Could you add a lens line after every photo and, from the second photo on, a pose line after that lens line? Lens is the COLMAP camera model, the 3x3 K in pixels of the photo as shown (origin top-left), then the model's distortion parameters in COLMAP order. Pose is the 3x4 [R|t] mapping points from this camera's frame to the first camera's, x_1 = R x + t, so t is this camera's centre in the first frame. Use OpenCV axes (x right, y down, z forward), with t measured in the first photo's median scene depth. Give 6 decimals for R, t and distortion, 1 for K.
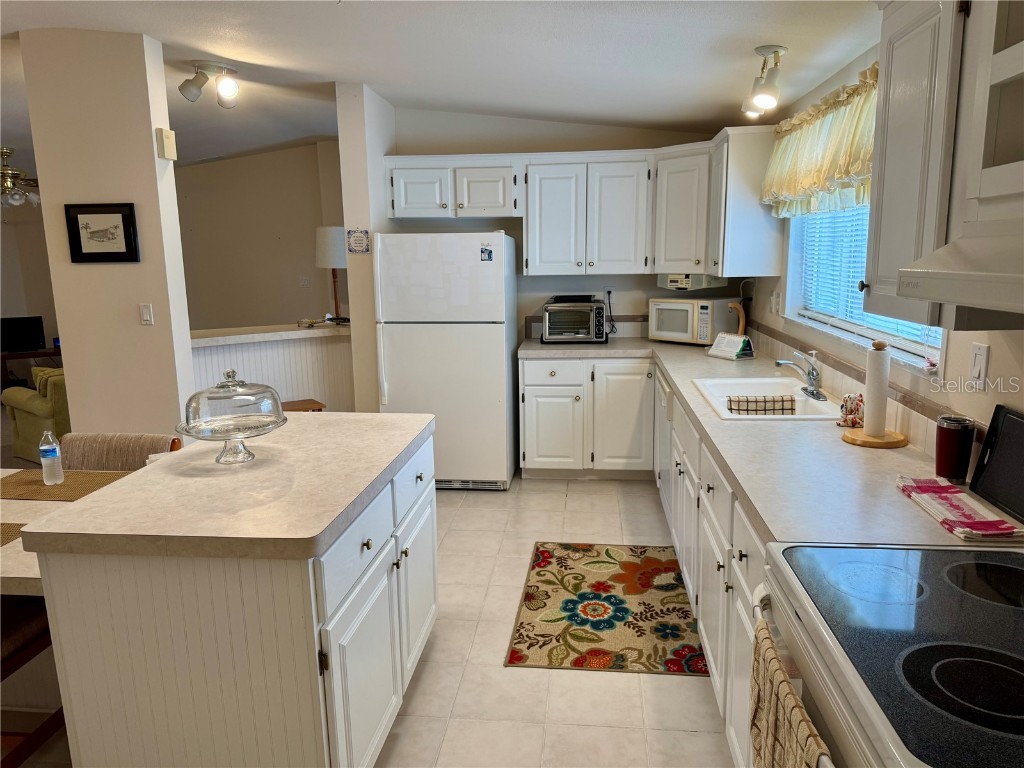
lens RADIAL K [[724.5, 0, 515.6], [0, 724.5, 387.1], [0, 0, 1]] dist [0.065142, -0.080780]
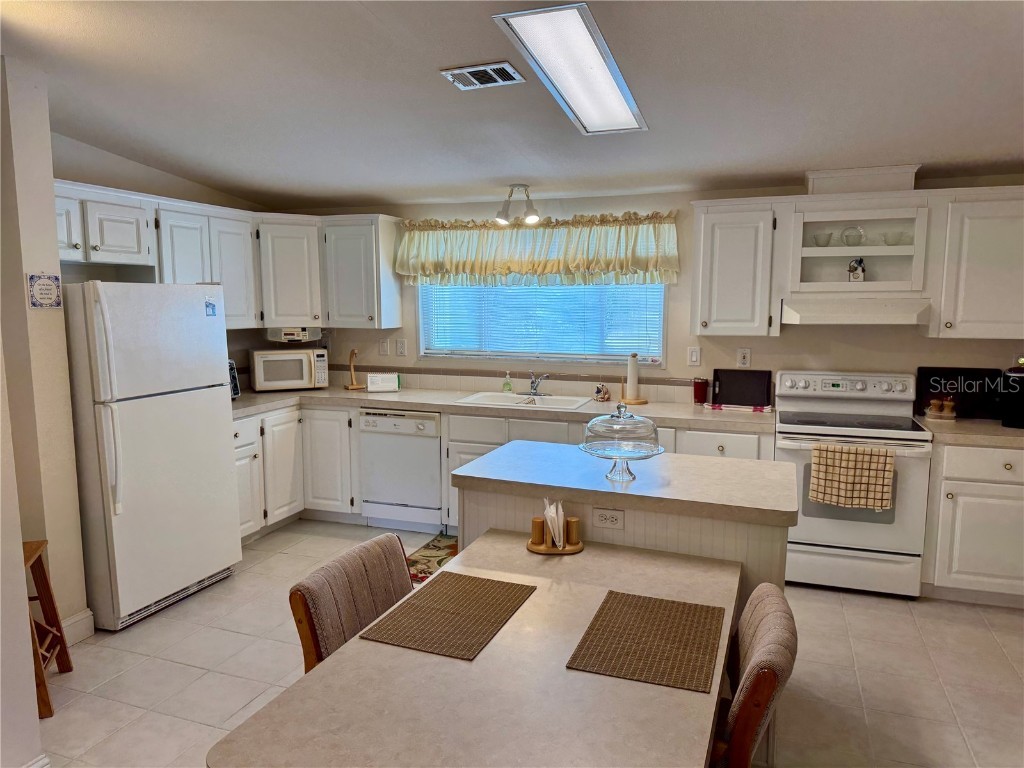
lens RADIAL K [[724.5, 0, 503.6], [0, 724.5, 387.2], [0, 0, 1]] dist [0.065142, -0.080780]
pose [[0.244764, -0.102619, 0.964137, -0.792309], [0.178504, 0.982156, 0.059220, -0.076701], [-0.953010, 0.157607, 0.258714, 0.432360]]
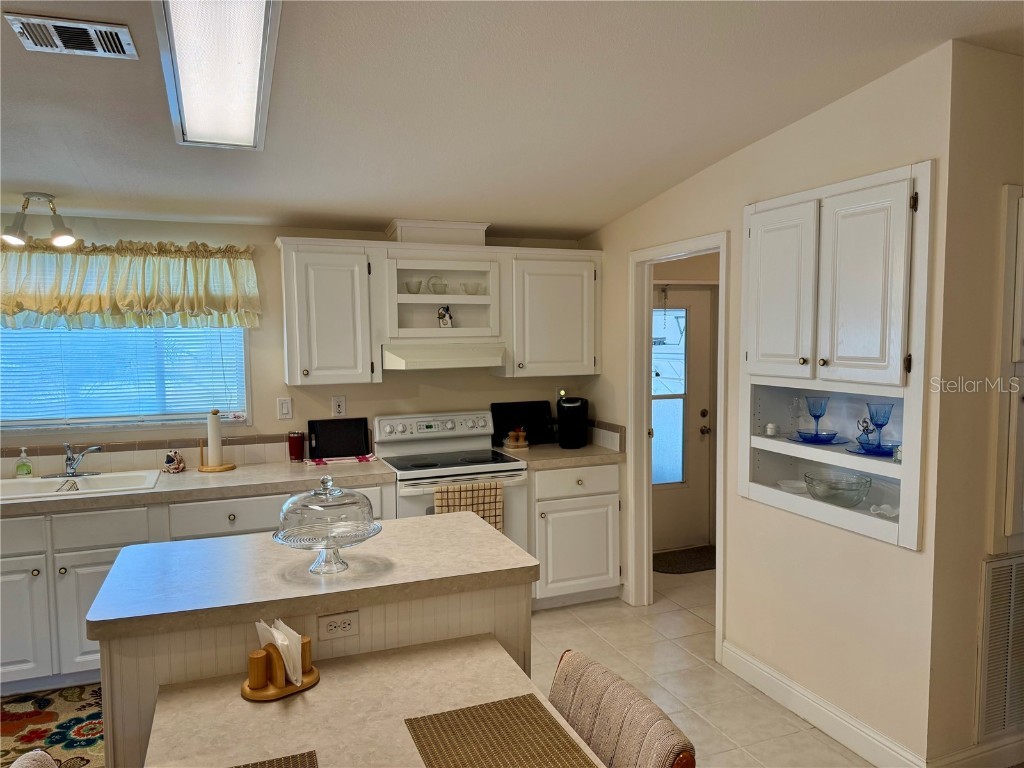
lens RADIAL K [[724.5, 0, 524.5], [0, 724.5, 380.7], [0, 0, 1]] dist [0.065142, -0.080780]
pose [[-0.483486, -0.035134, 0.874647, -0.683617], [0.179260, 0.974044, 0.138218, -0.117400], [-0.856800, 0.223616, -0.464639, 0.595065]]
